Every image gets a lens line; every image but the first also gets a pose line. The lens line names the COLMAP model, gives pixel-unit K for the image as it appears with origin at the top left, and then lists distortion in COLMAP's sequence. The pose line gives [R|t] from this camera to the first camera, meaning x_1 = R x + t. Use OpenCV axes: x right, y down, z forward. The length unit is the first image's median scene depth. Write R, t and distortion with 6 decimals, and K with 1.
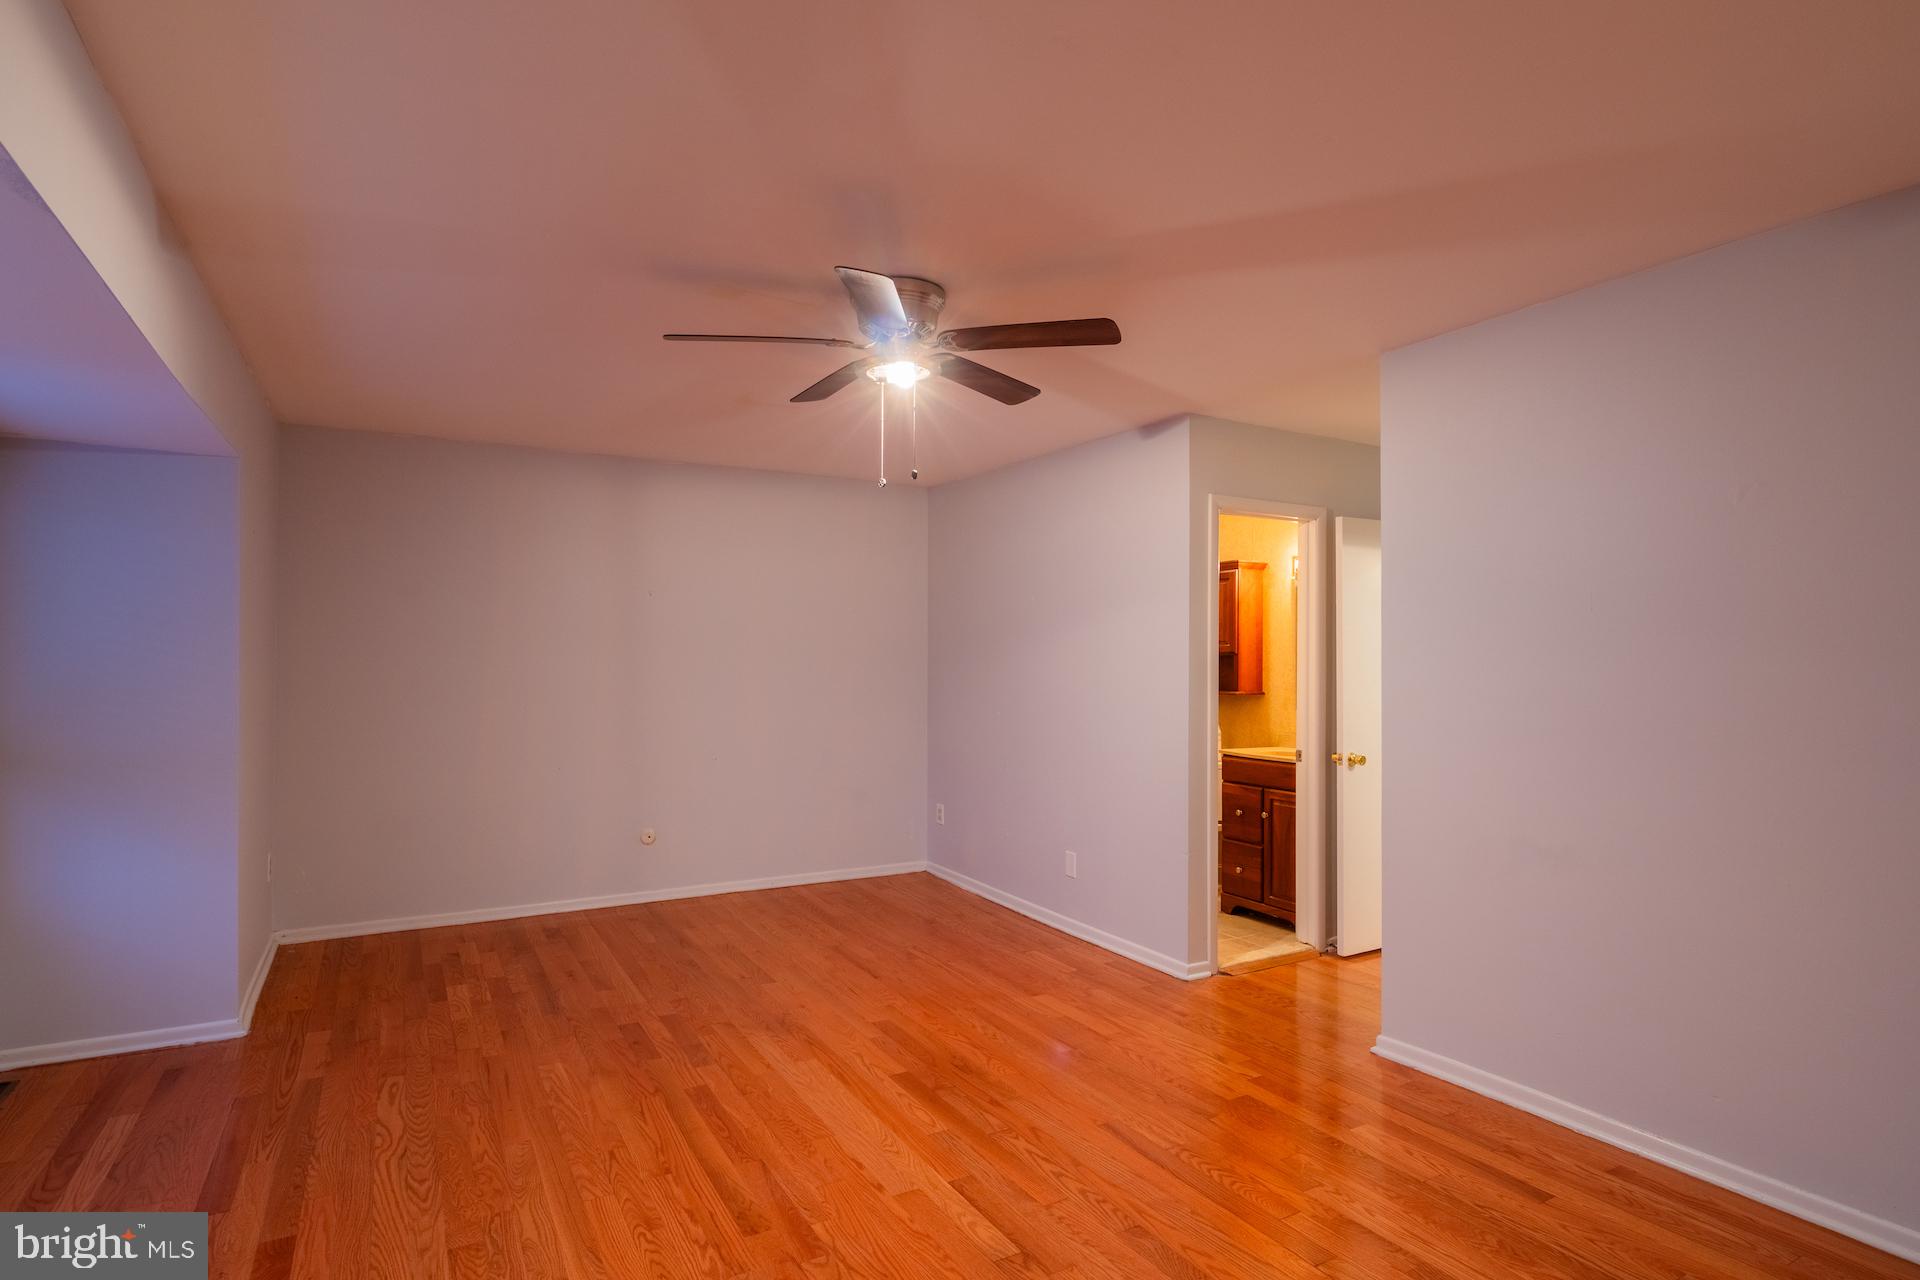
lens RADIAL K [[983.2, 0, 962.5], [0, 983.2, 648.9], [0, 0, 1]] dist [0.000922, -0.000615]
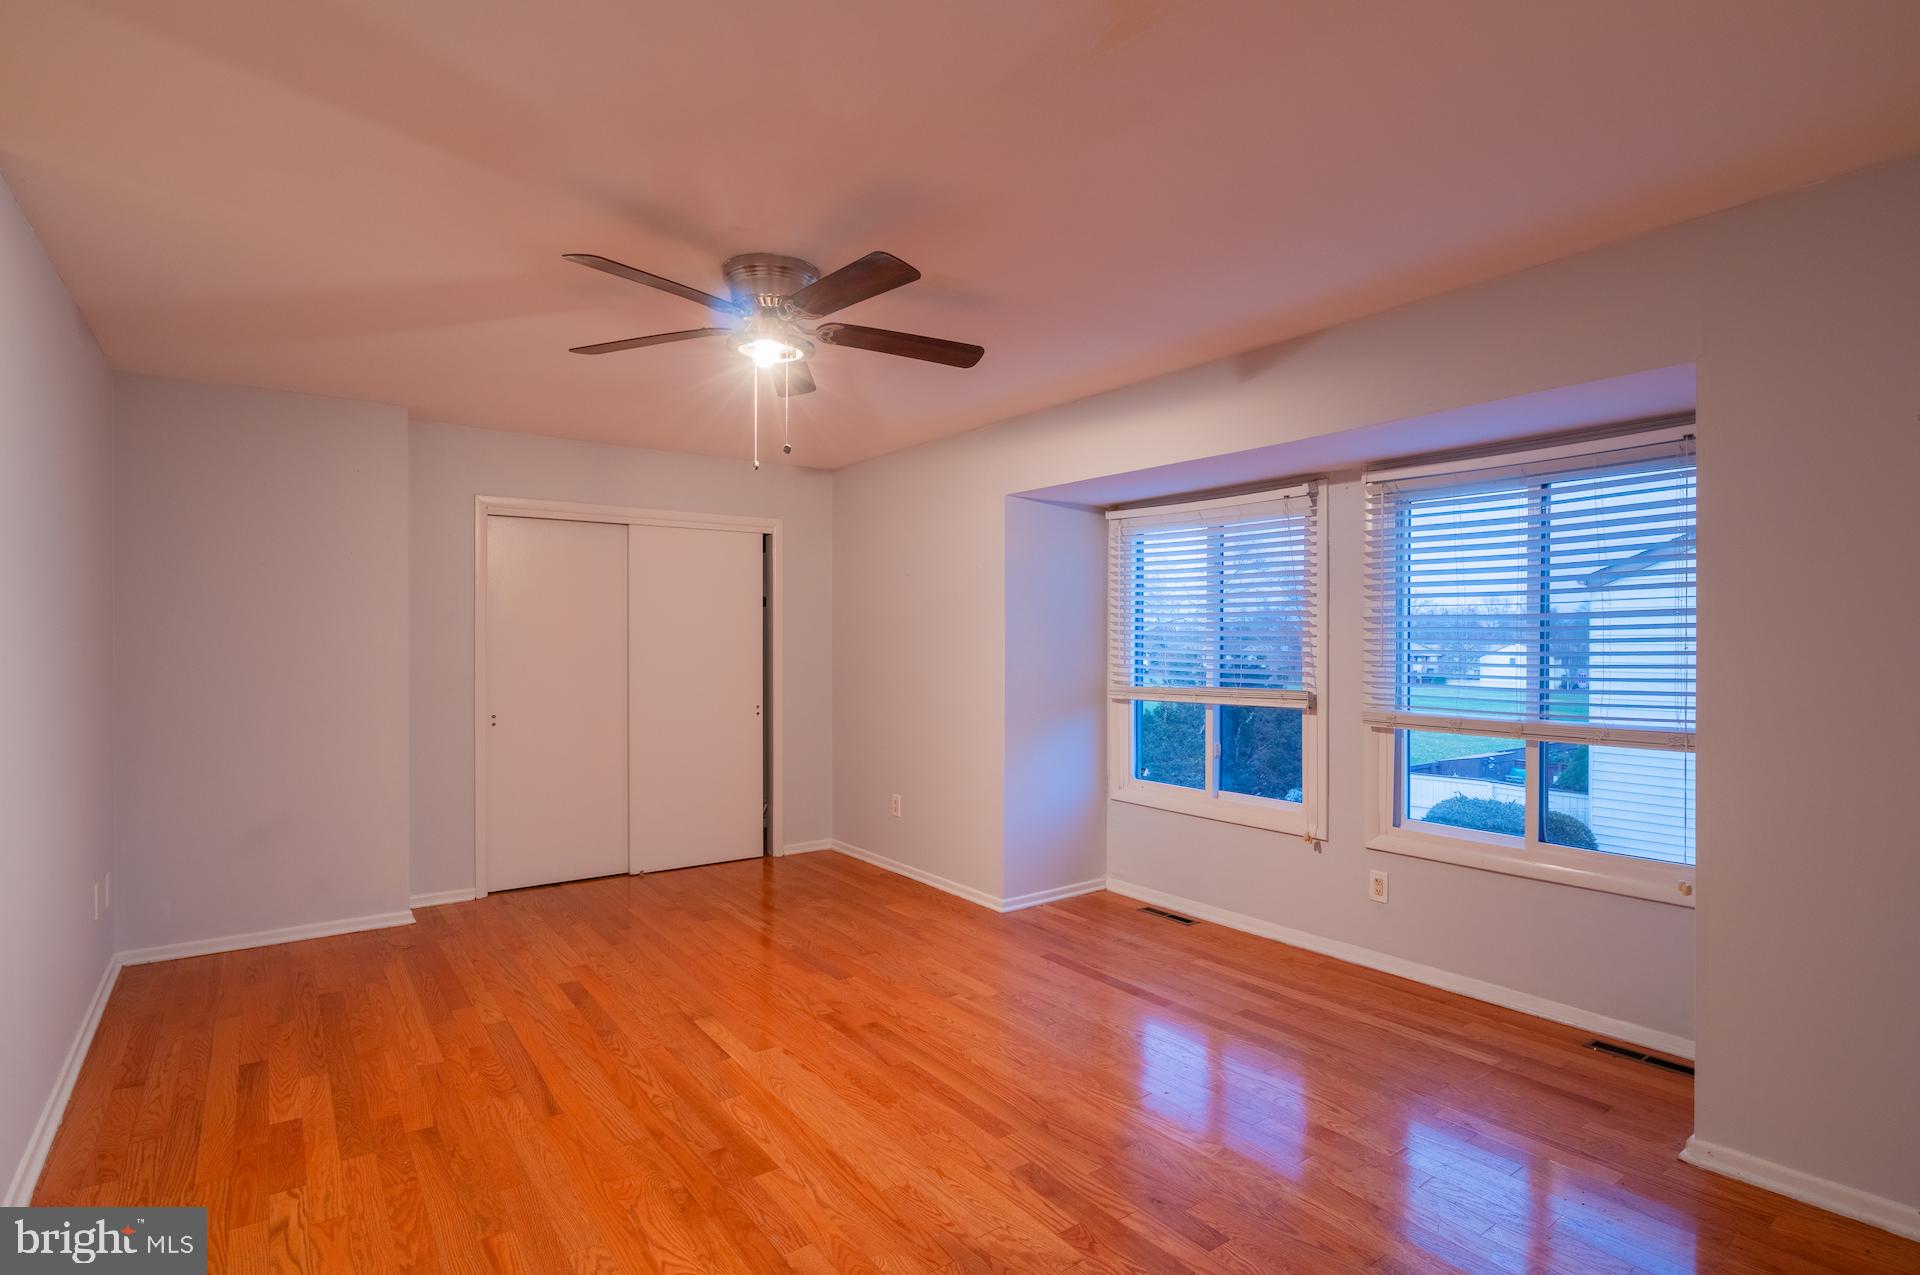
lens RADIAL K [[983.2, 0, 959.2], [0, 983.2, 640.7], [0, 0, 1]] dist [0.000922, -0.000615]
pose [[-0.994446, -0.002357, -0.105225, -0.145631], [-0.001017, 0.999918, -0.012789, 0.025522], [0.105246, -0.012611, -0.994366, 1.950470]]
